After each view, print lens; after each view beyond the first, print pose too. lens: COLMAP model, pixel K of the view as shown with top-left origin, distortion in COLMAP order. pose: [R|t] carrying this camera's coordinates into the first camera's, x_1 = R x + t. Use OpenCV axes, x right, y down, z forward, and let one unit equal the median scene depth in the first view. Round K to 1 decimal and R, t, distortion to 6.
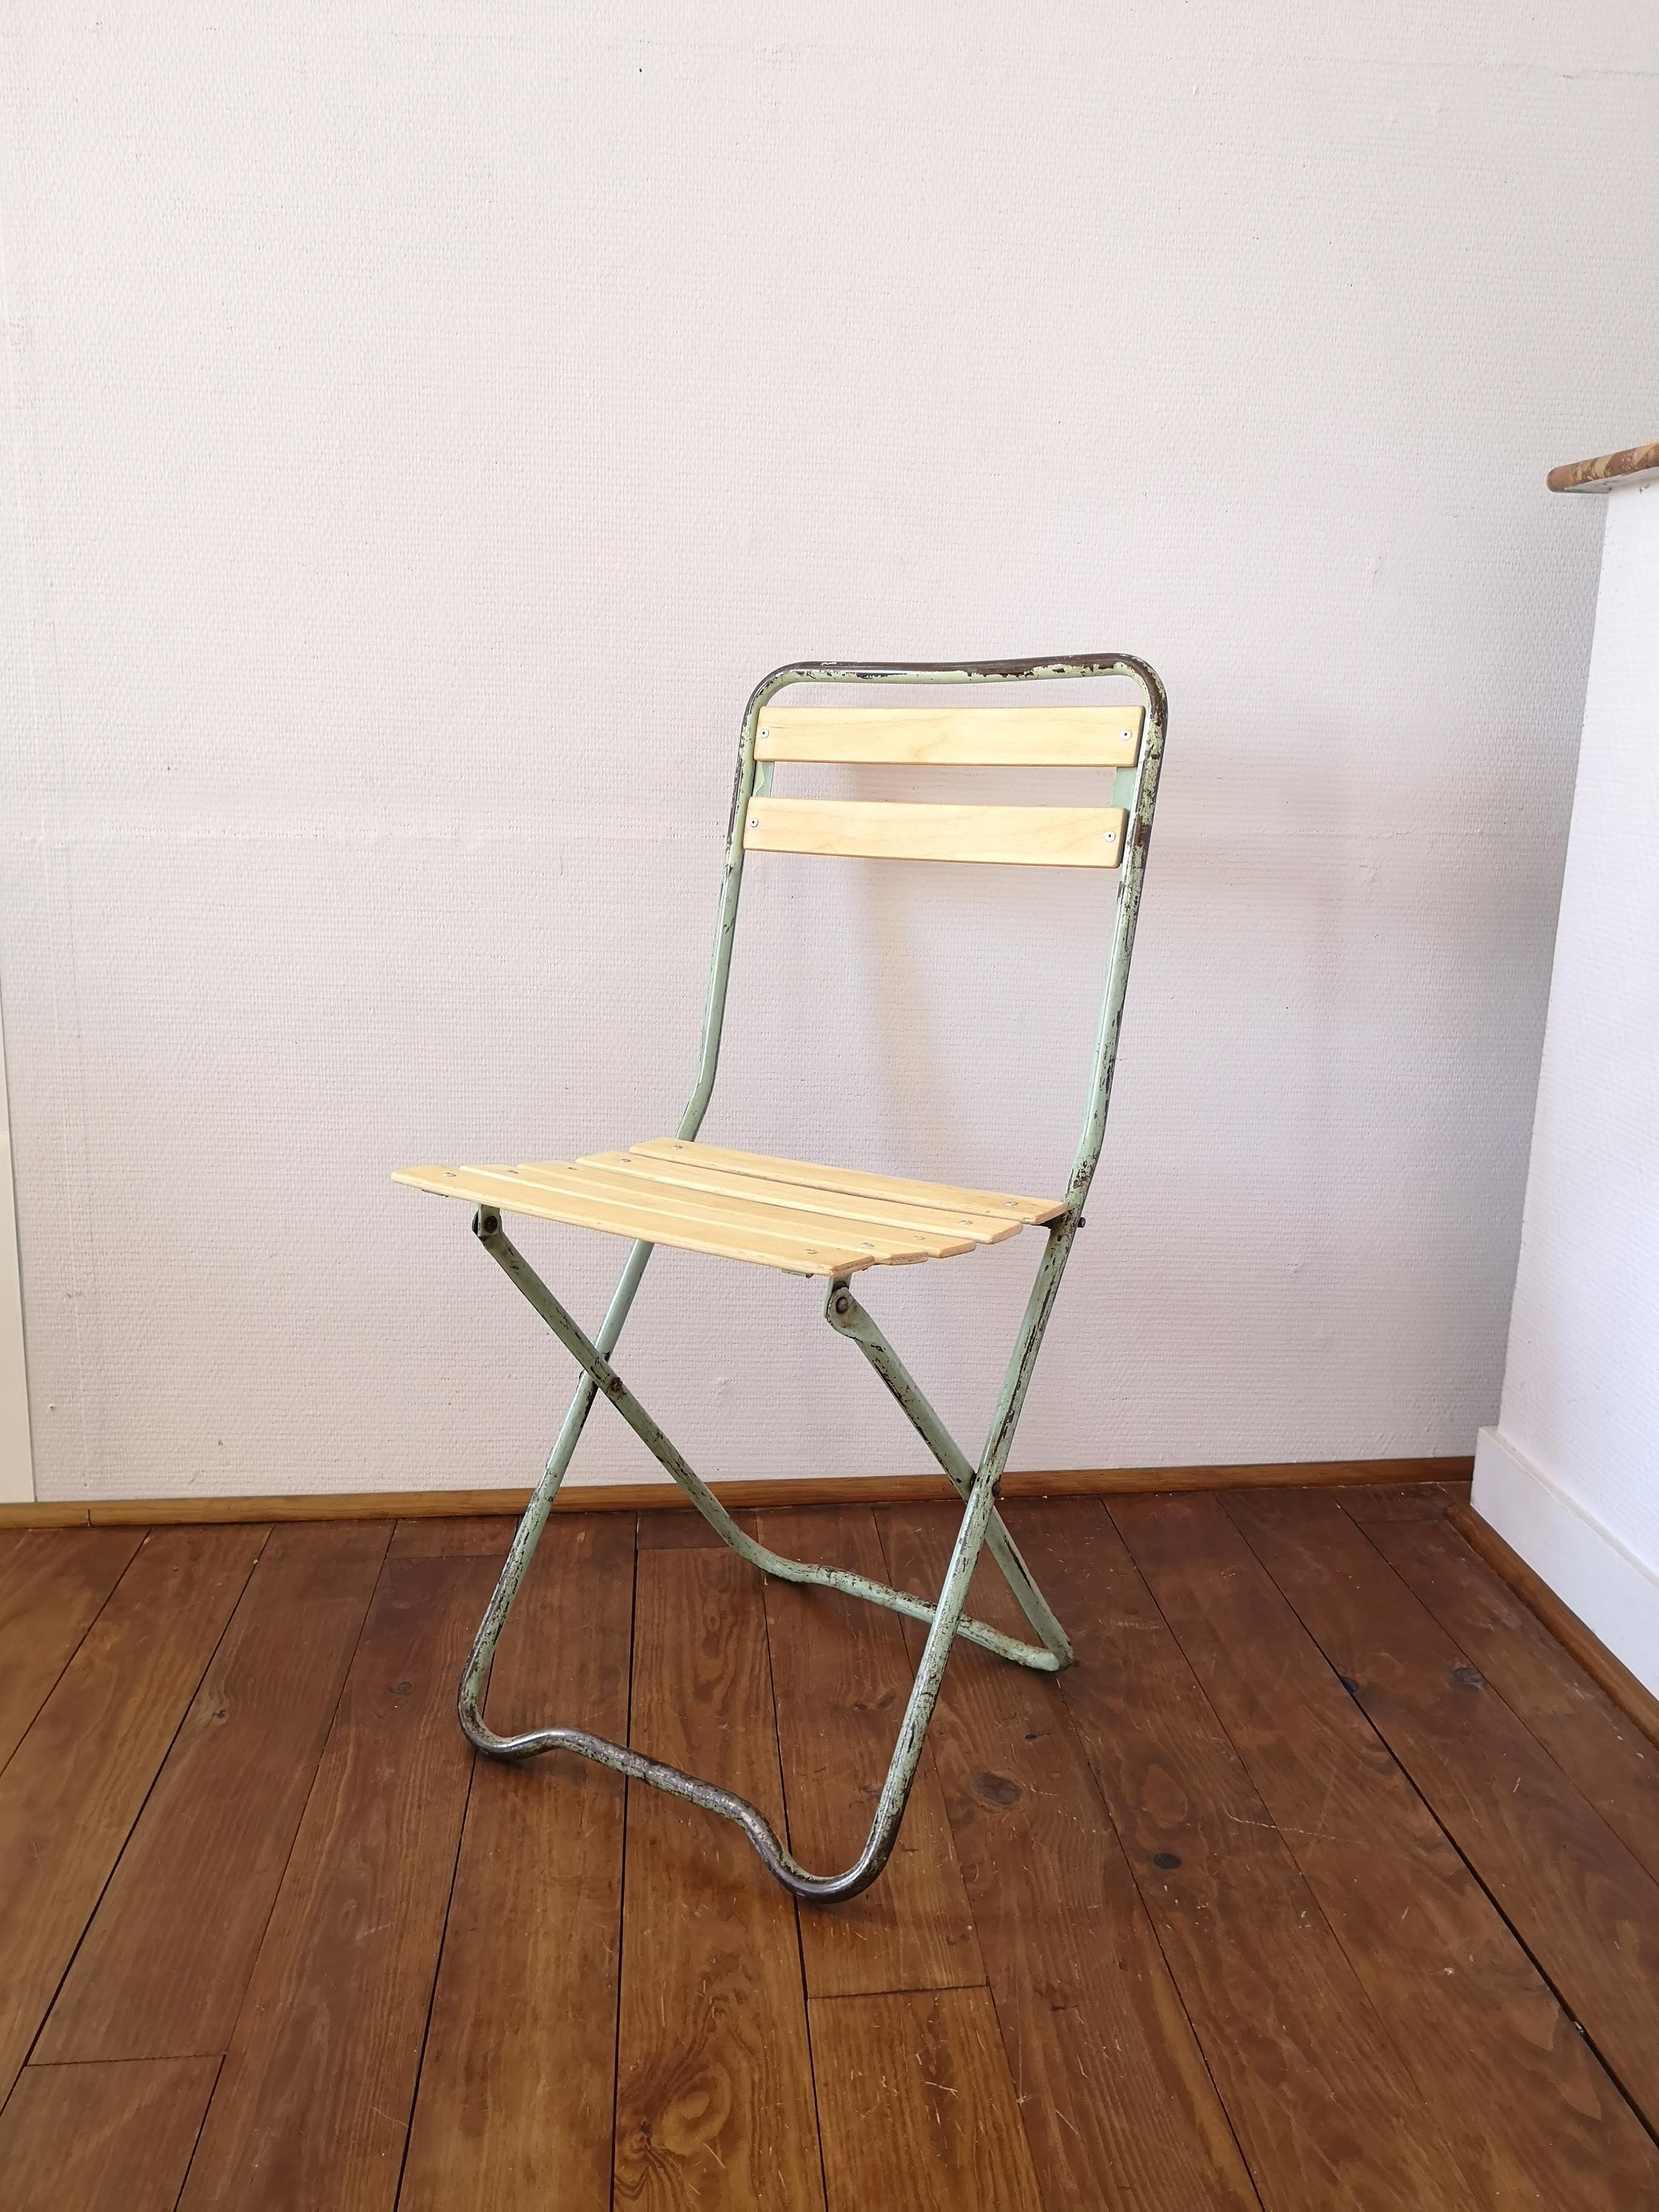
lens RADIAL K [[1791.3, 0, 829.5], [0, 1791.3, 1106.0], [0, 0, 1]] dist [0.009025, -0.002445]
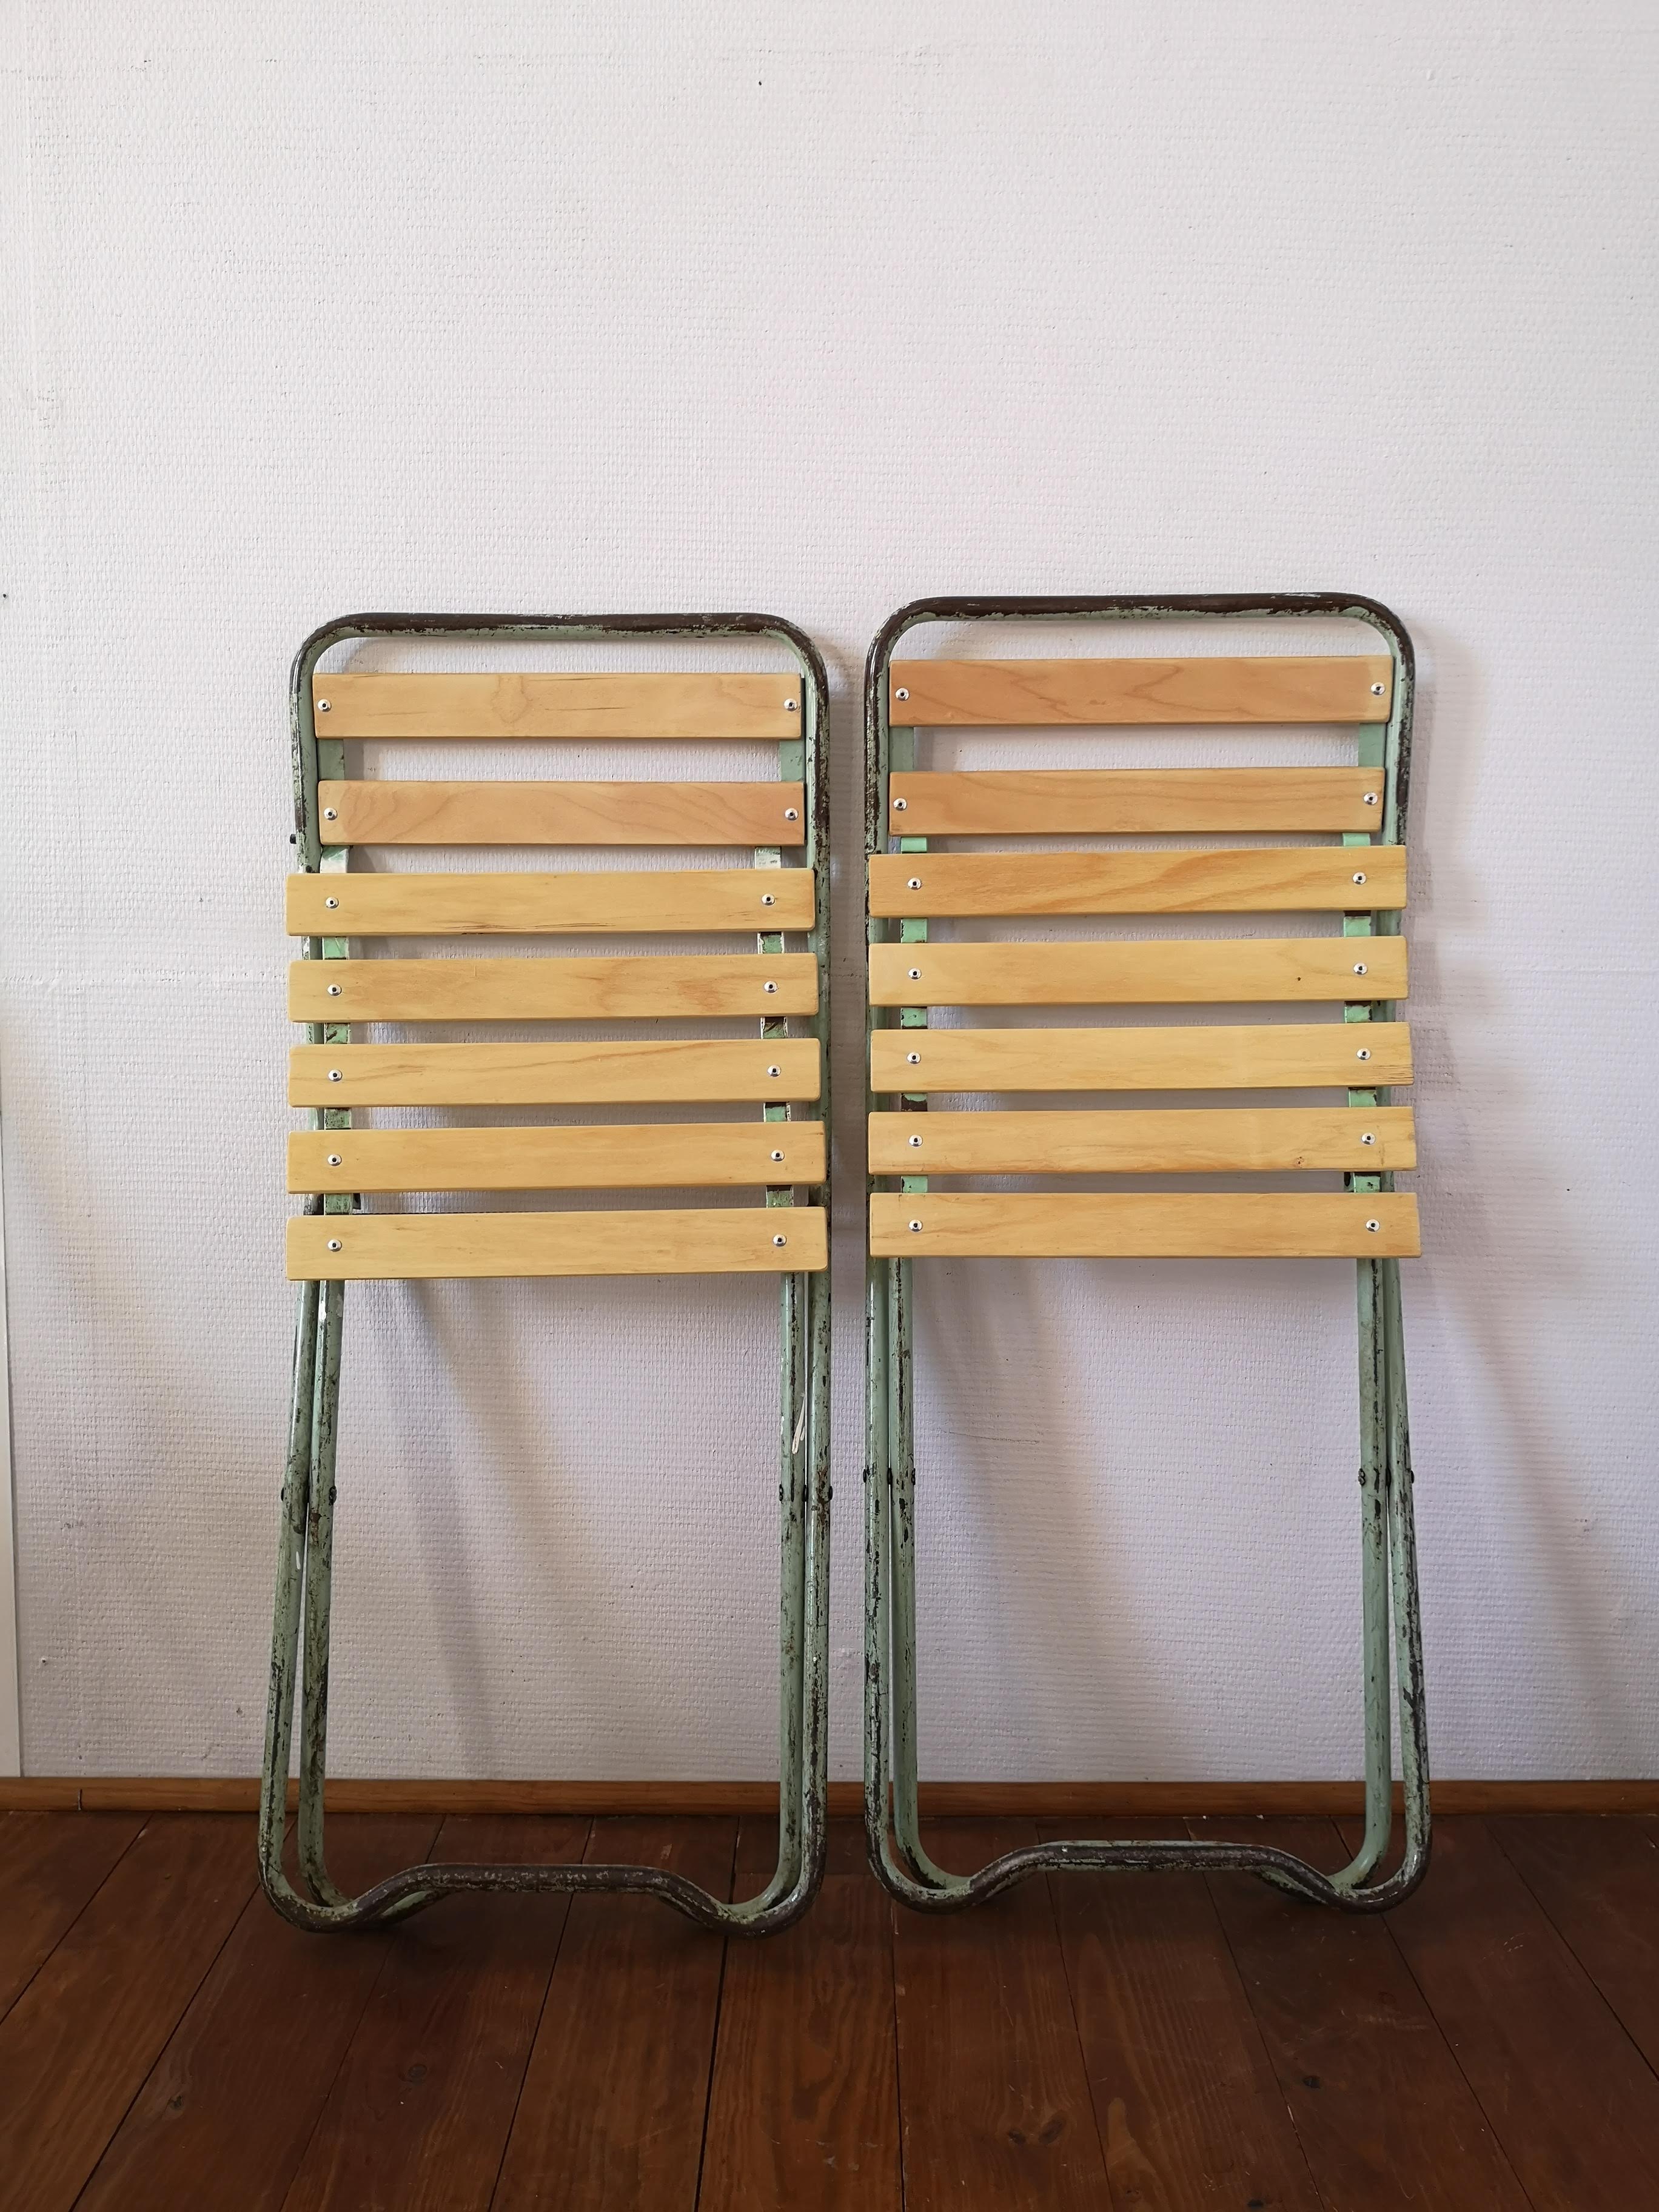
lens RADIAL K [[1791.3, 0, 829.5], [0, 1791.3, 1106.0], [0, 0, 1]] dist [0.009025, -0.002445]
pose [[0.995279, 0.001904, -0.097040, 0.010794], [-0.011744, 0.994824, -0.100931, -0.009600], [0.096345, 0.101594, 0.990150, 0.208267]]
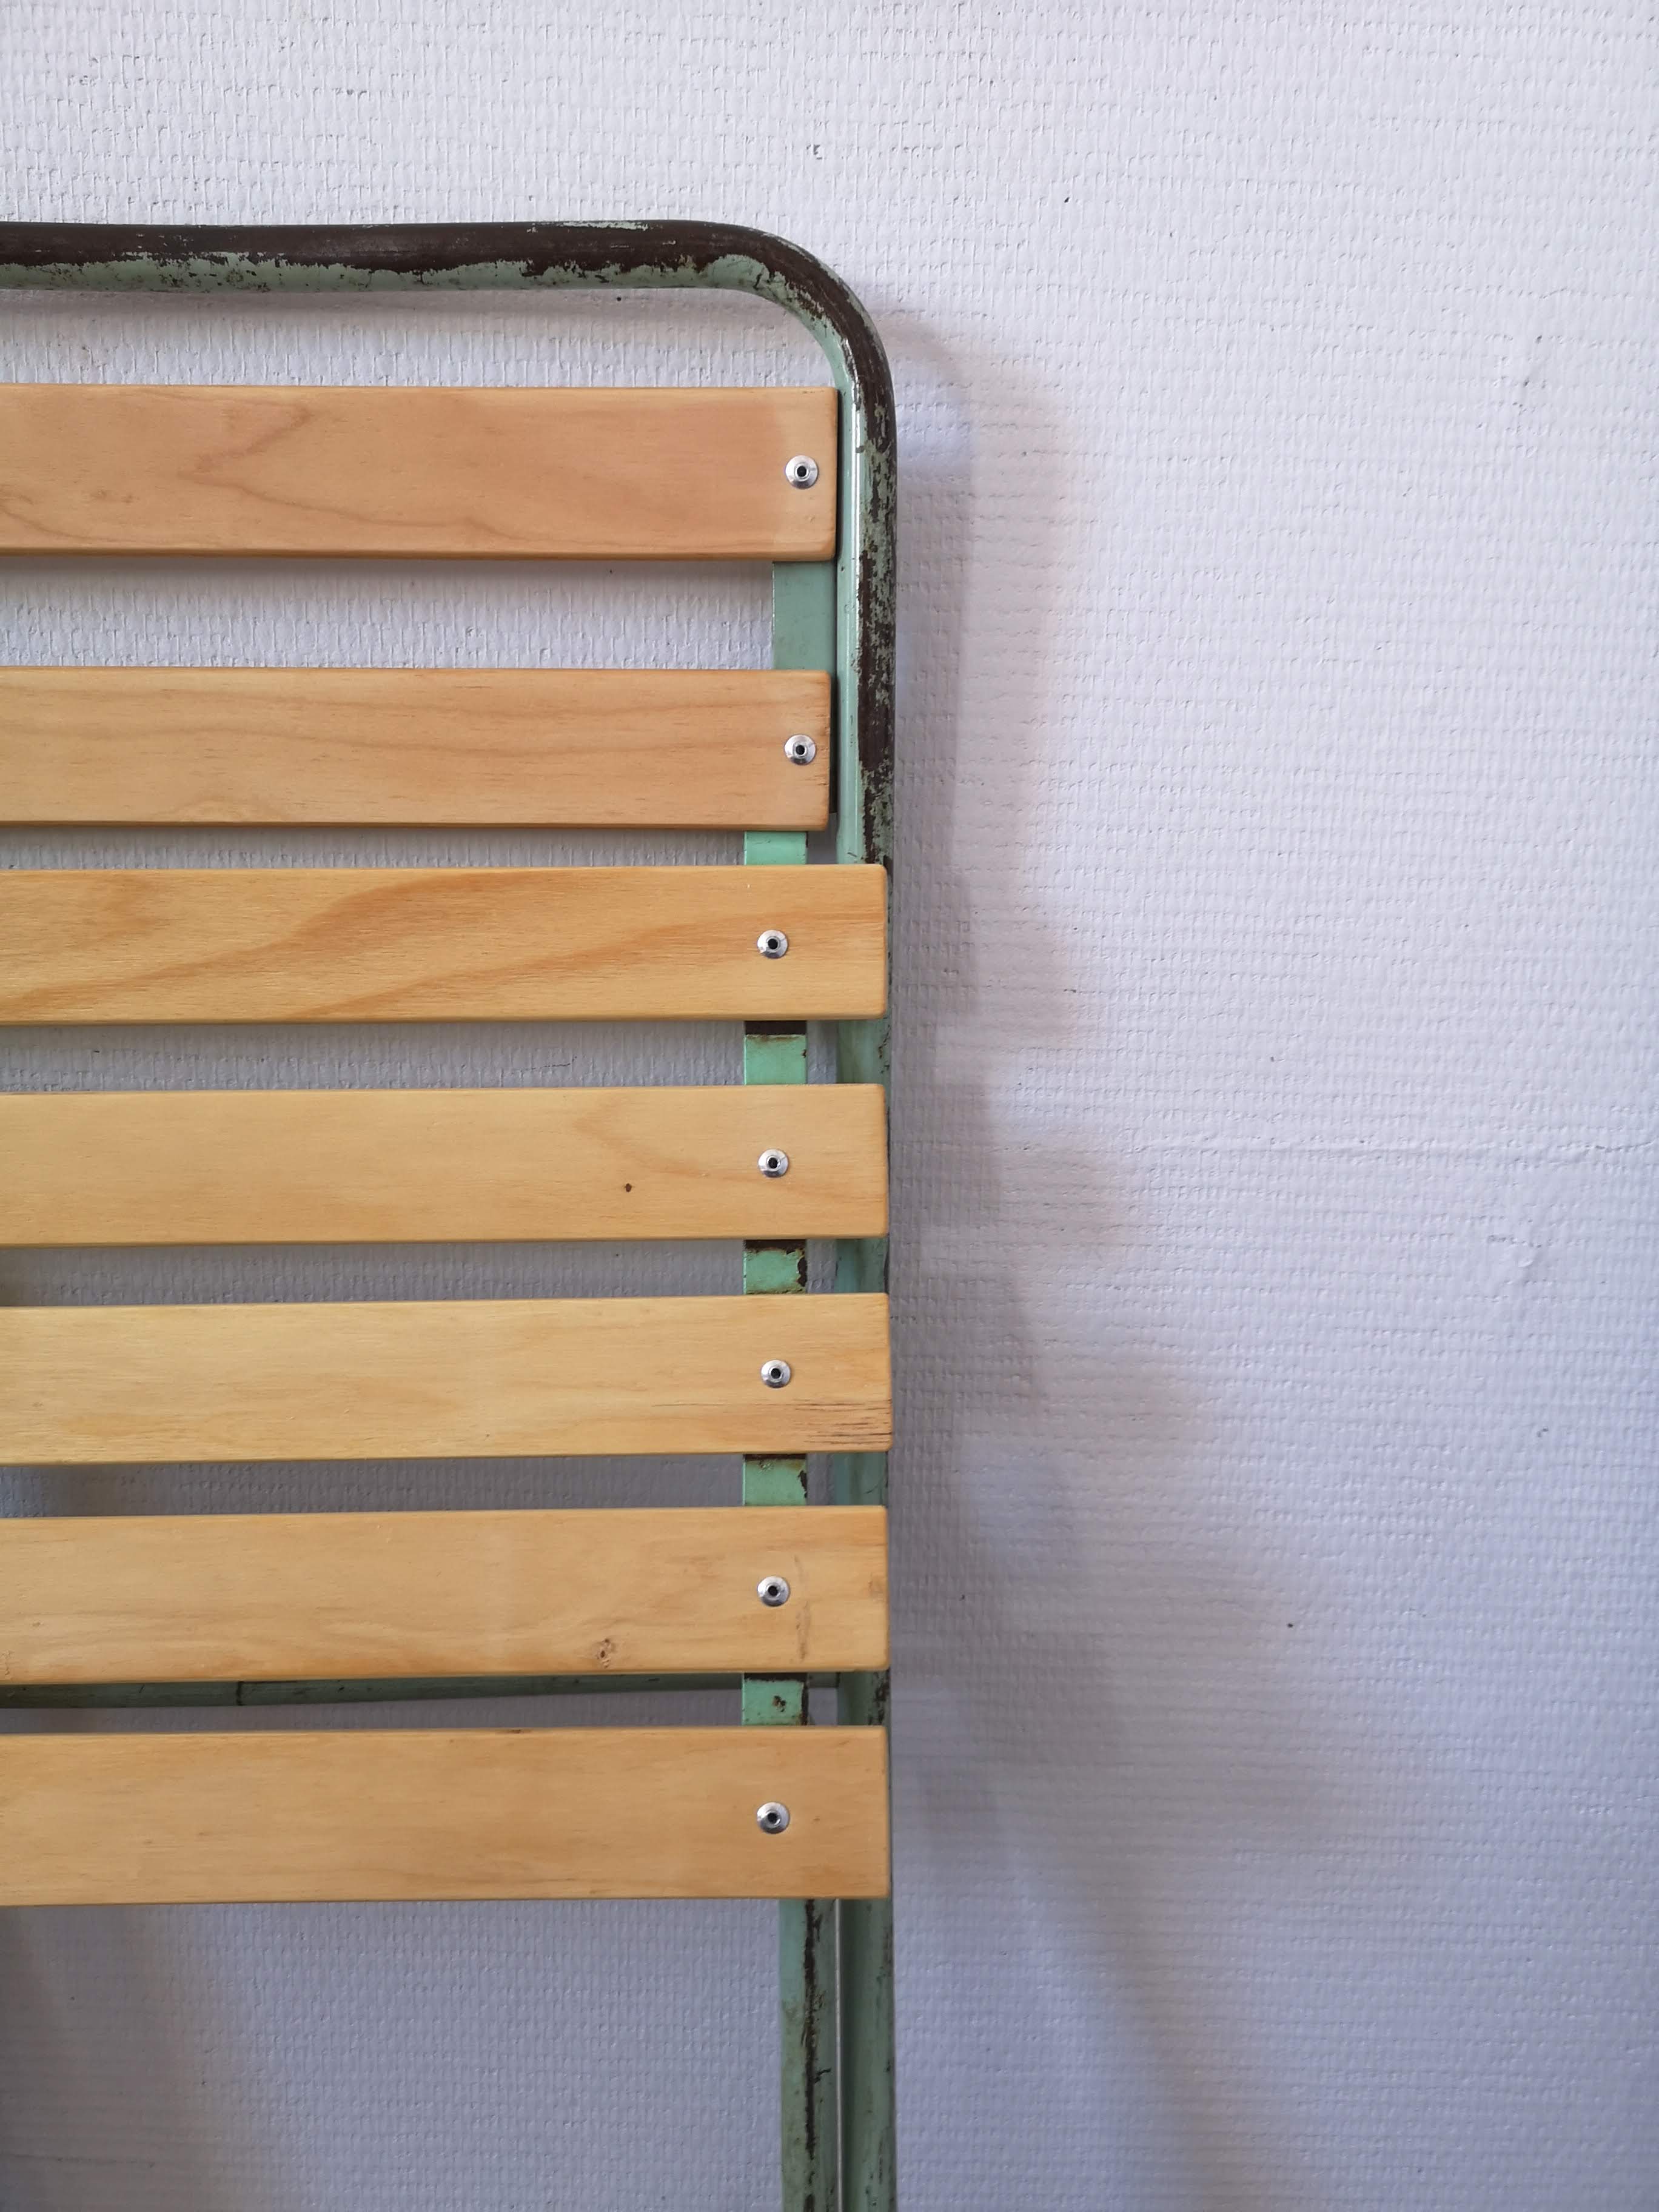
lens RADIAL K [[1743.4, 0, 829.5], [0, 1743.4, 1106.0], [0, 0, 1]] dist [0.023506, -0.009468]
pose [[0.998440, 0.004146, -0.055675, 0.203556], [-0.008007, 0.997563, -0.069308, -0.147297], [0.055252, 0.069646, 0.996040, 0.714530]]
